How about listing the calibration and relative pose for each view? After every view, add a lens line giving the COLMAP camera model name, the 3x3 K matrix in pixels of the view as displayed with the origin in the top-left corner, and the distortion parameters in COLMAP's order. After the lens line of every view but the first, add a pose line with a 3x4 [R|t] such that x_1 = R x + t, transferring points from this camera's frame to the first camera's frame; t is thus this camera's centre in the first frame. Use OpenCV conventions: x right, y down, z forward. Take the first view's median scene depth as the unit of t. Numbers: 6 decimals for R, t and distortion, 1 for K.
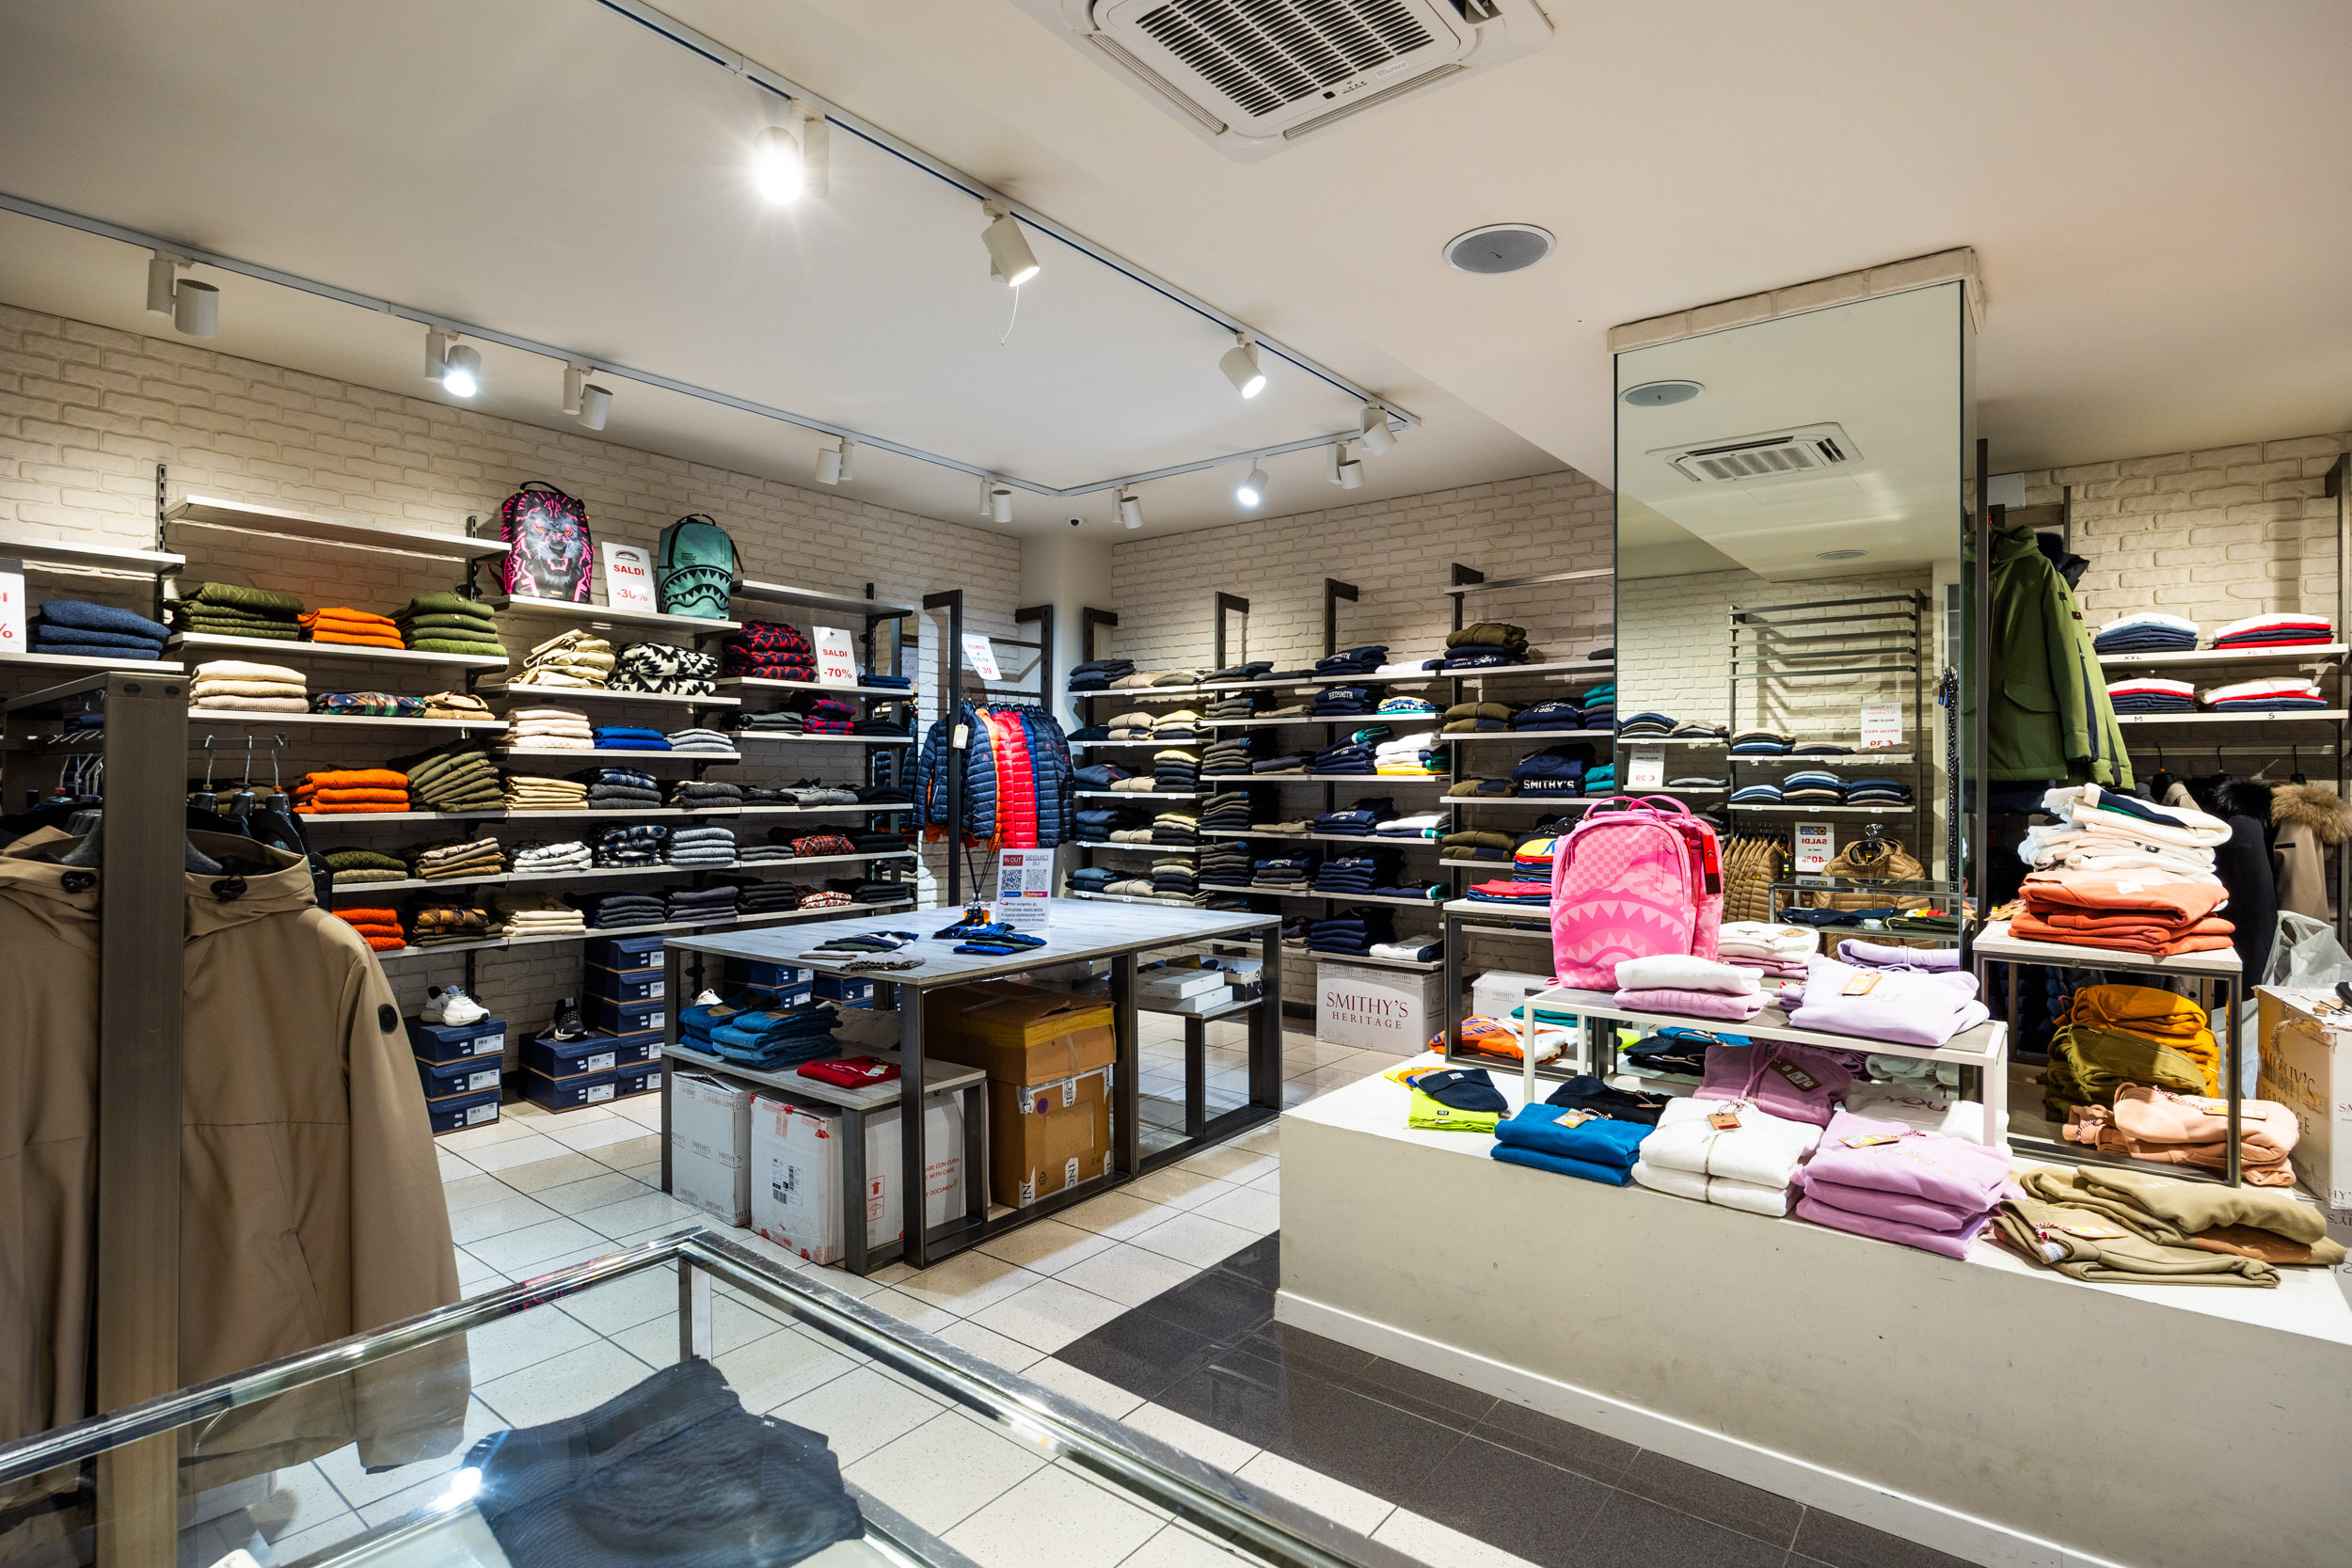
lens RADIAL K [[1135.7, 0, 1179.7], [0, 1135.7, 780.0], [0, 0, 1]] dist [-0.015169, 0.000273]
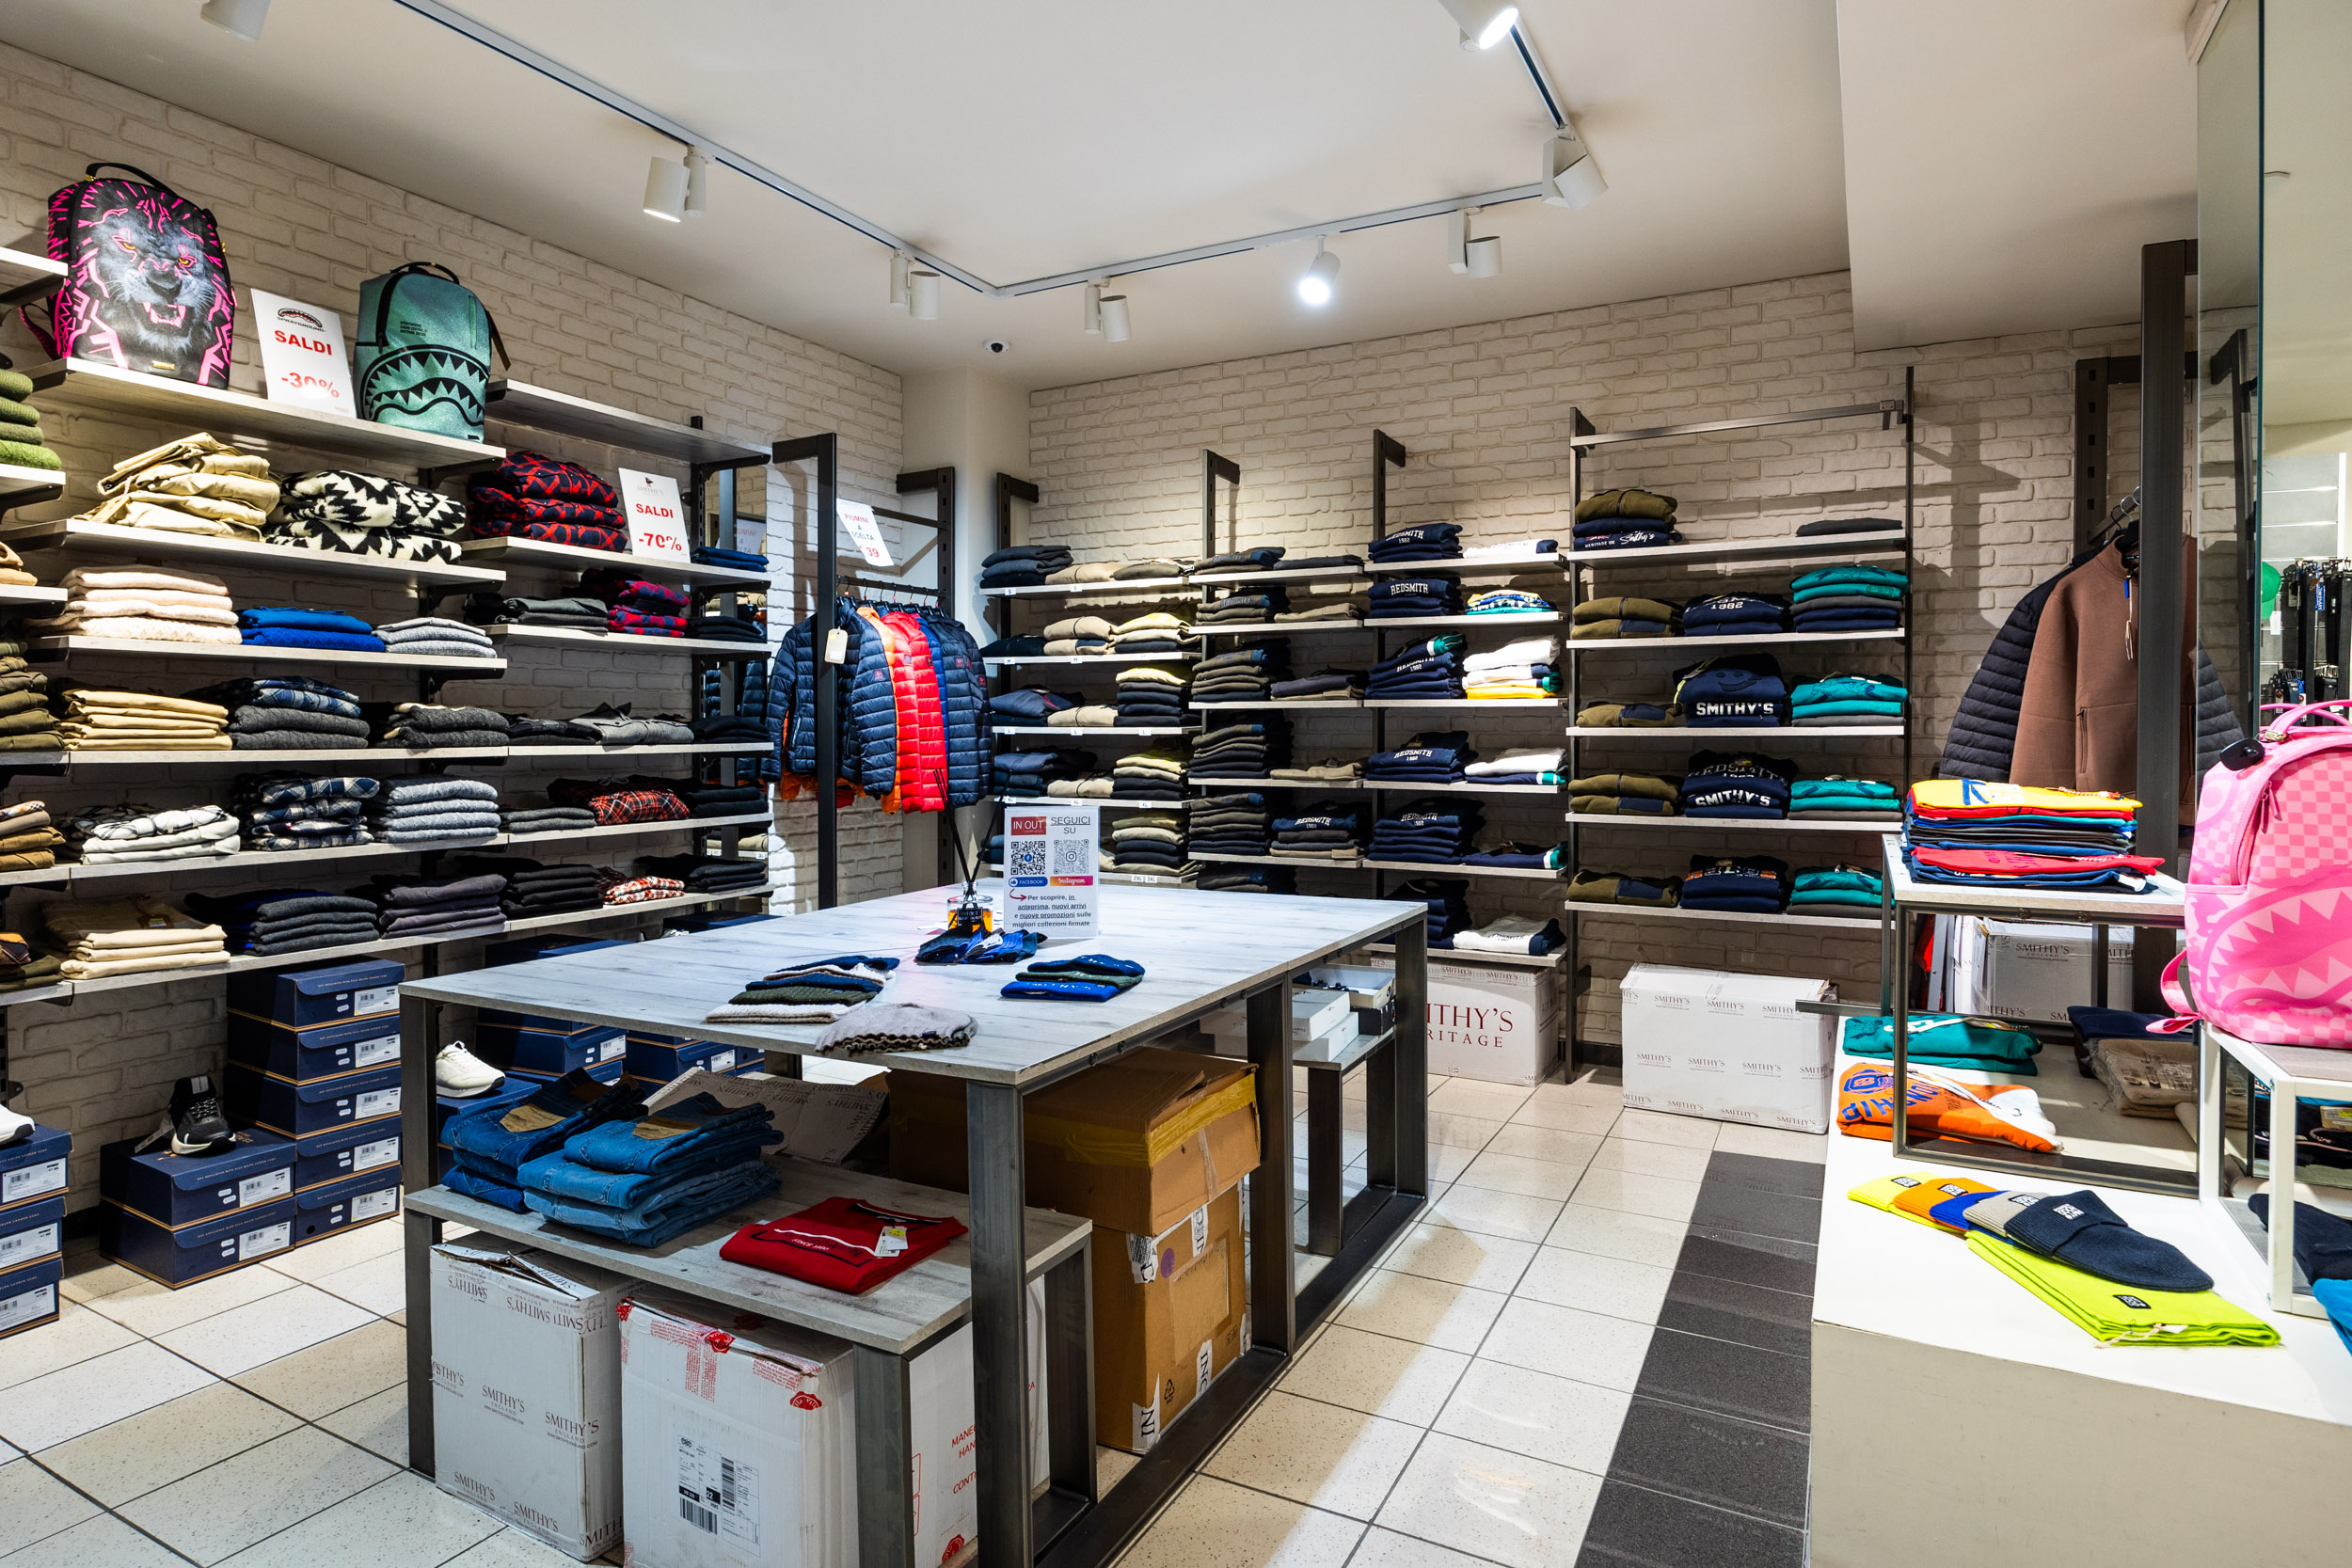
lens RADIAL K [[1252.5, 0, 1221.4], [0, 1252.5, 749.3], [0, 0, 1]] dist [-0.002547, -0.004964]
pose [[0.980470, -0.004792, 0.196609, -0.146398], [0.001341, 0.999843, 0.017683, 0.014526], [-0.196663, -0.017074, 0.980323, 0.264682]]
